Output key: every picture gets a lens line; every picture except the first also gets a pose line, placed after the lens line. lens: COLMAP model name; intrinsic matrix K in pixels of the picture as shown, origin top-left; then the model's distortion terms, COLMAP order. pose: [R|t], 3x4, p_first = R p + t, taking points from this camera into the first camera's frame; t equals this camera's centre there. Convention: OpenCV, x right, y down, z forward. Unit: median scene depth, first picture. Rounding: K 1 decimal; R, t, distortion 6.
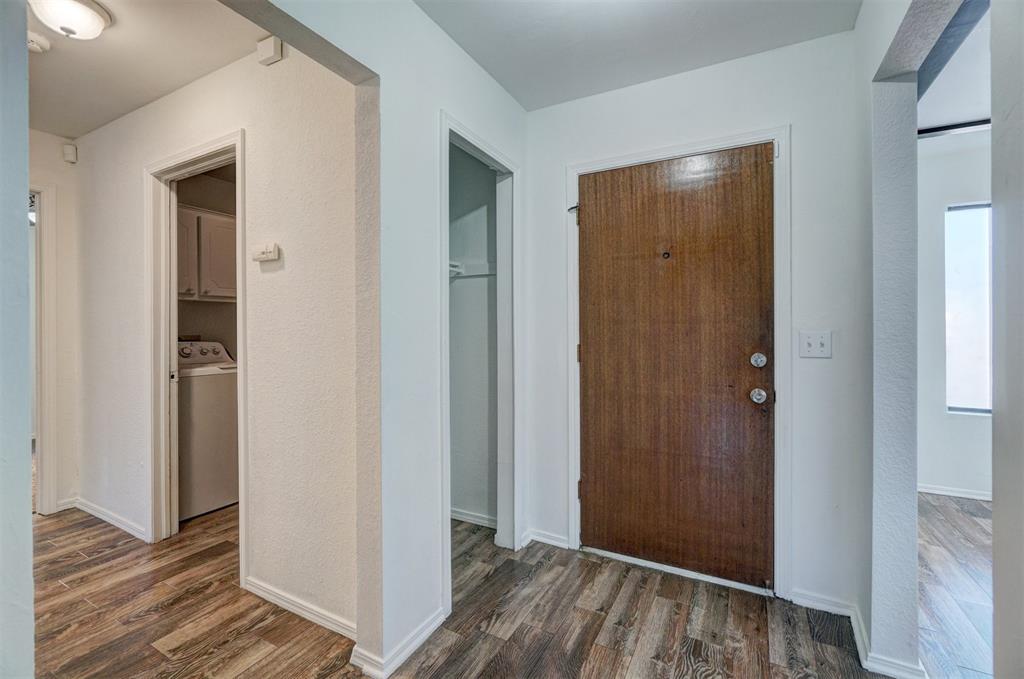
lens RADIAL K [[440.6, 0, 515.4], [0, 440.6, 330.6], [0, 0, 1]] dist [-0.010125, 0.005990]
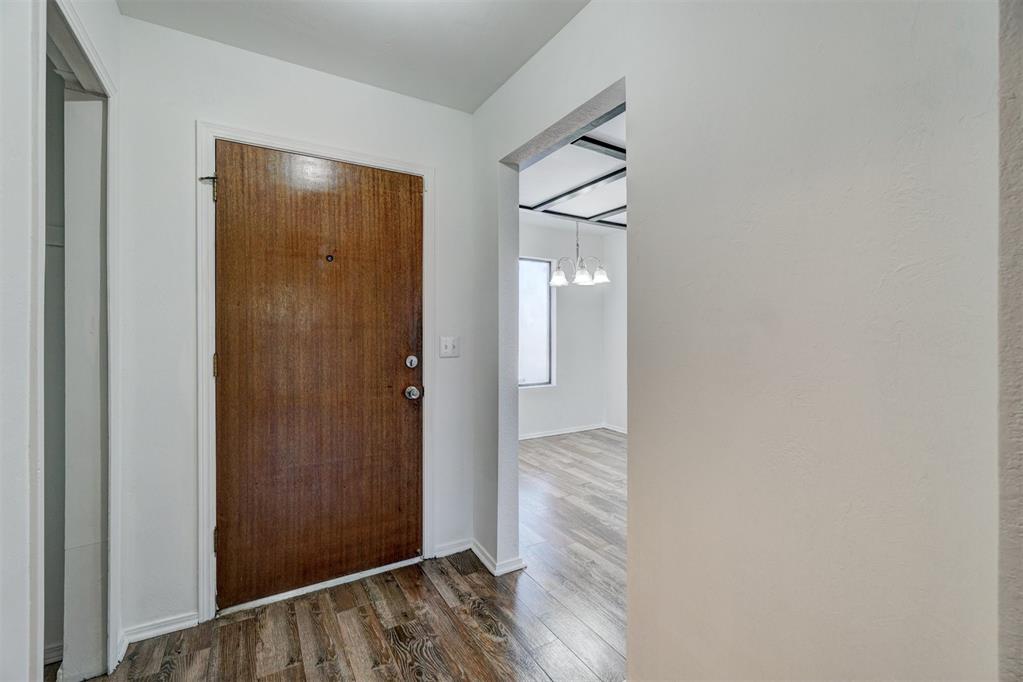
lens RADIAL K [[440.2, 0, 514.9], [0, 440.2, 332.1], [0, 0, 1]] dist [-0.010125, 0.005990]
pose [[0.517552, 0.003245, 0.855646, -0.287975], [0.001352, 0.999988, -0.004611, -0.004291], [-0.855651, 0.003543, 0.517542, 0.164596]]
